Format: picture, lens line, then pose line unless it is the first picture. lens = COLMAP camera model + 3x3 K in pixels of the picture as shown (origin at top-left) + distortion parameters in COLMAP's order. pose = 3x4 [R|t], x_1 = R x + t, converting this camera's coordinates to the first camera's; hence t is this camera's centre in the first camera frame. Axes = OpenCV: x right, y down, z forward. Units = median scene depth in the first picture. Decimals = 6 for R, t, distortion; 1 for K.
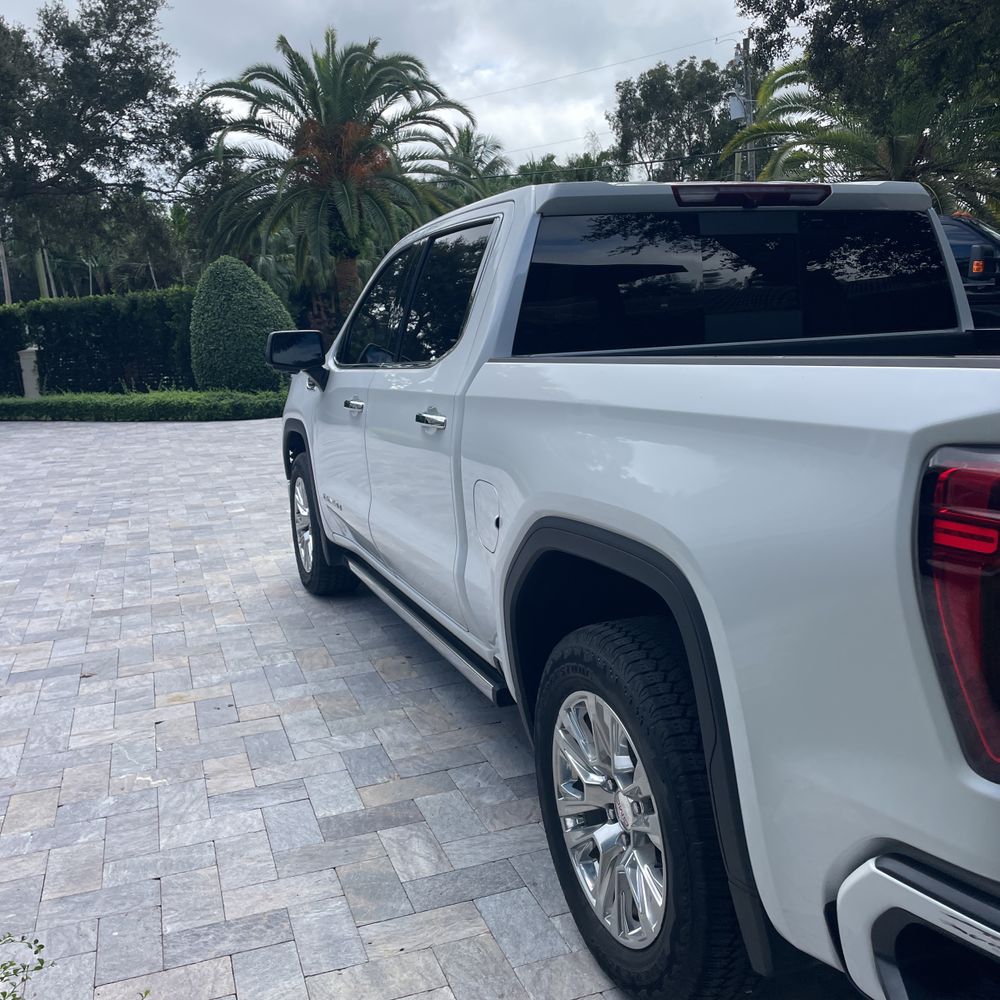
lens RADIAL K [[1011.1, 0, 496.5], [0, 1011.1, 494.5], [0, 0, 1]] dist [0.038012, 0.000000]
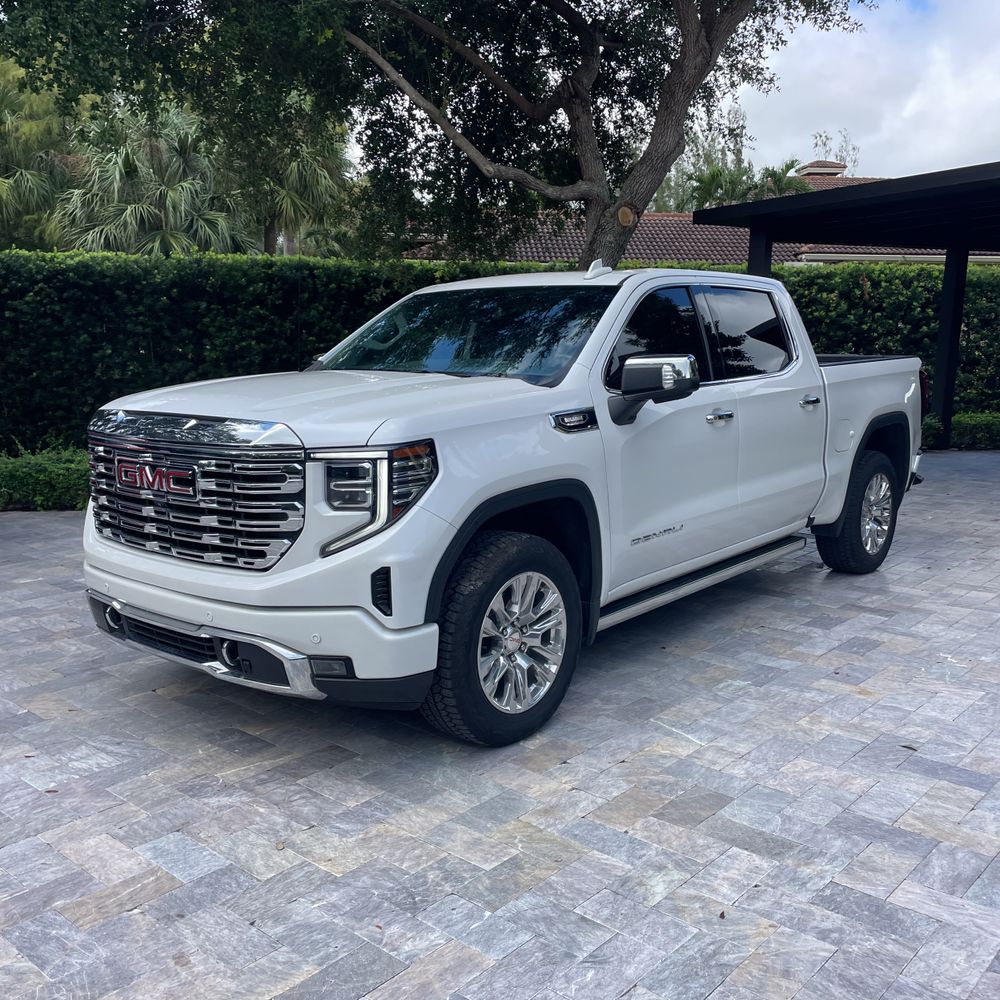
lens RADIAL K [[1011.1, 0, 496.8], [0, 1011.1, 501.2], [0, 0, 1]] dist [0.038012, 0.000000]
pose [[-0.489233, -0.091595, 0.867330, -0.915113], [0.173055, 0.964501, 0.199472, -0.240345], [-0.854812, 0.247684, -0.456015, 1.566021]]
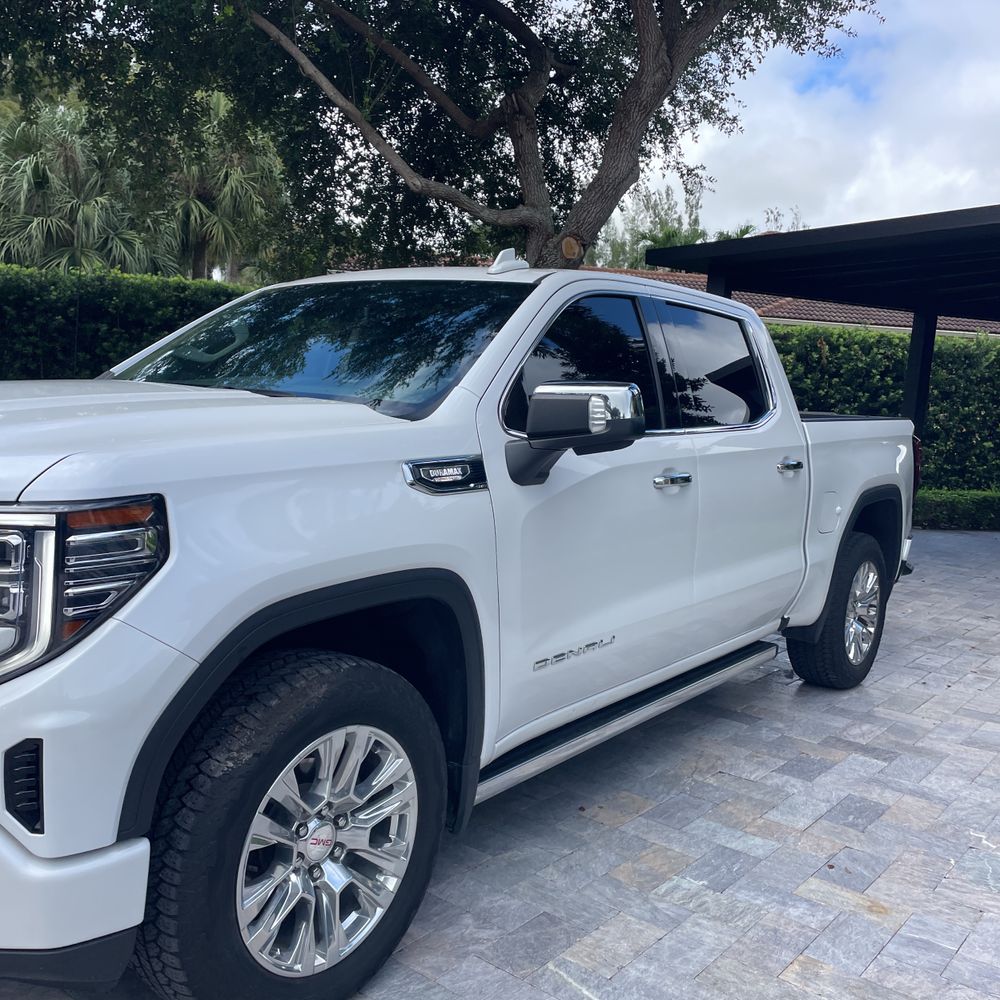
lens RADIAL K [[1011.1, 0, 507.8], [0, 1011.1, 491.4], [0, 0, 1]] dist [0.038012, 0.000000]
pose [[-0.539696, -0.062368, 0.839547, -0.665729], [0.117368, 0.981939, 0.148395, -0.191096], [-0.833638, 0.178625, -0.522628, 1.356347]]
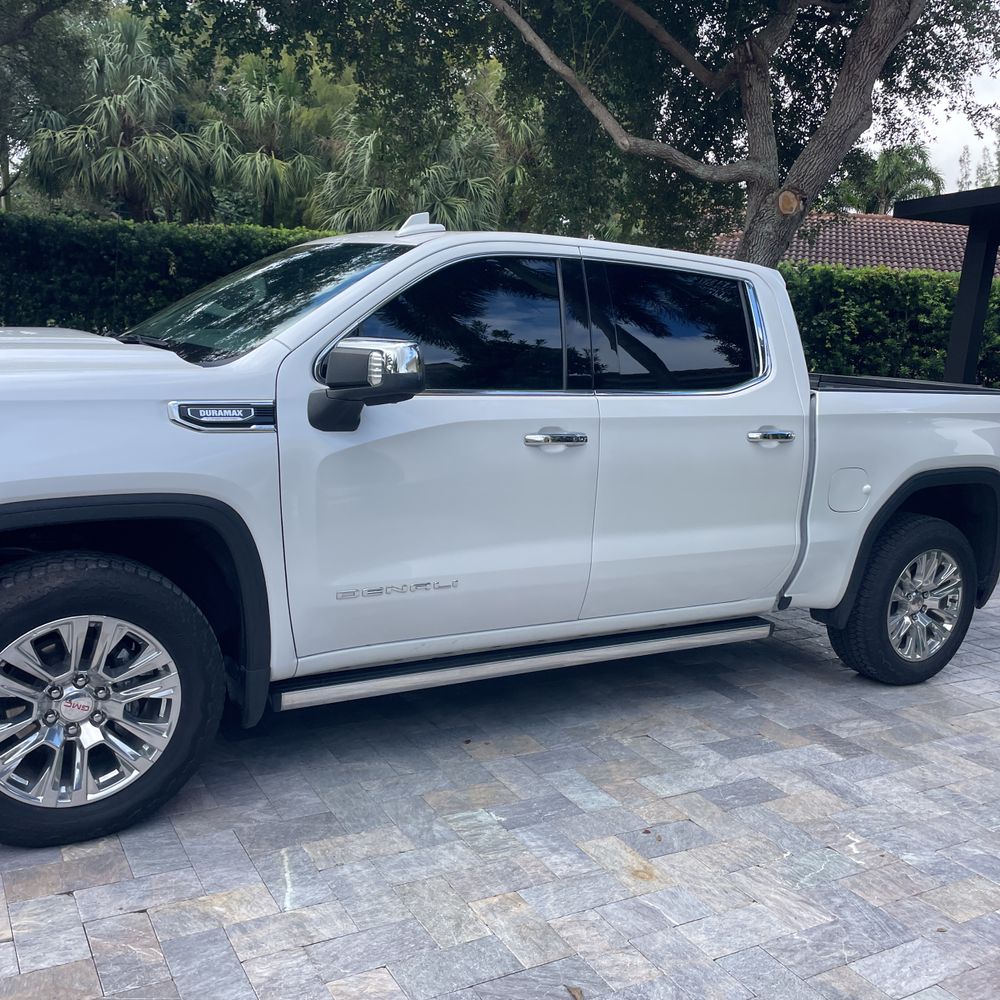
lens RADIAL K [[1011.1, 0, 503.9], [0, 1011.1, 496.3], [0, 0, 1]] dist [0.038012, 0.000000]
pose [[-0.196694, -0.127241, 0.972174, -0.838663], [0.101554, 0.983566, 0.149279, -0.150797], [-0.975191, 0.128090, -0.180540, 1.053659]]
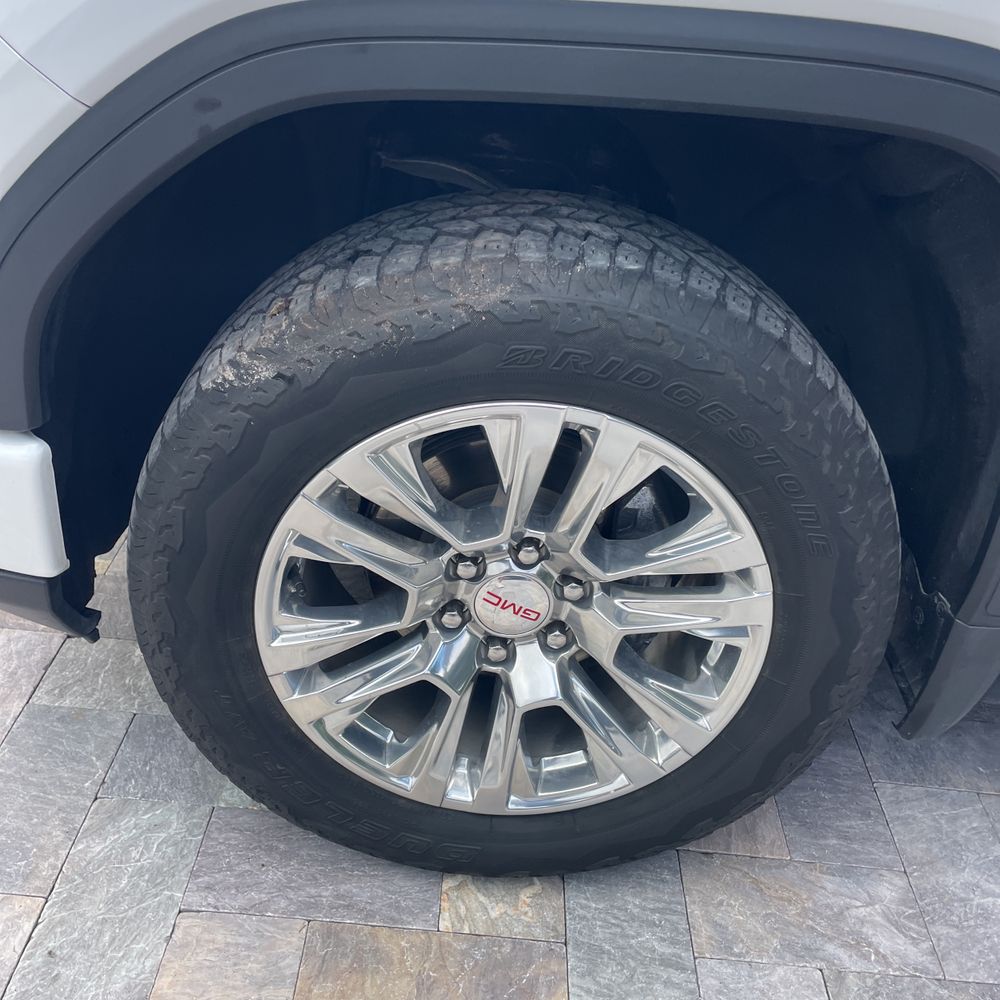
lens RADIAL K [[1011.1, 0, 497.0], [0, 1011.1, 492.2], [0, 0, 1]] dist [0.038012, 0.000000]
pose [[0.349101, -0.418630, 0.838378, -0.407318], [0.044709, 0.901088, 0.431326, -0.090564], [-0.936018, -0.113094, 0.333287, 1.134606]]
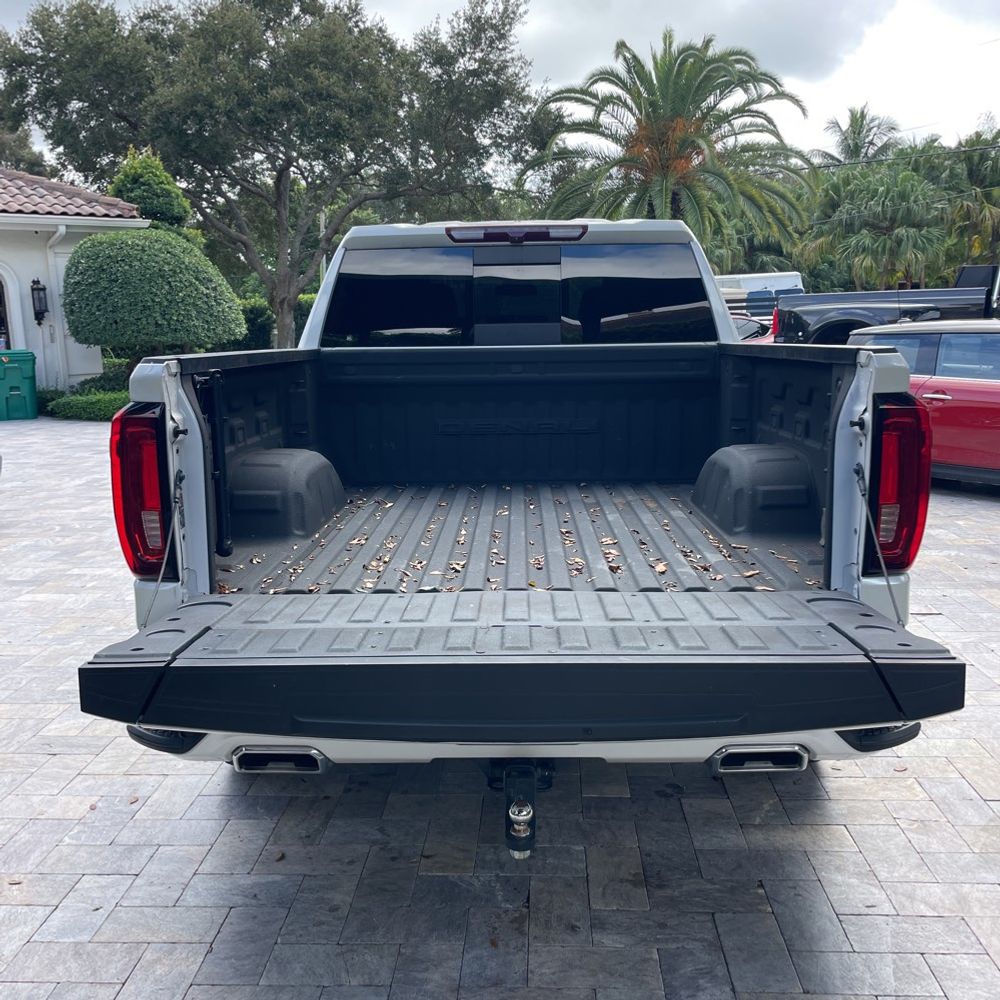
lens RADIAL K [[1011.1, 0, 495.8], [0, 1011.1, 495.9], [0, 0, 1]] dist [0.038012, 0.000000]
pose [[0.926090, 0.093313, -0.365582, 0.487532], [-0.088385, 0.995627, 0.030233, 0.003228], [0.366805, 0.004313, 0.930288, -0.146038]]
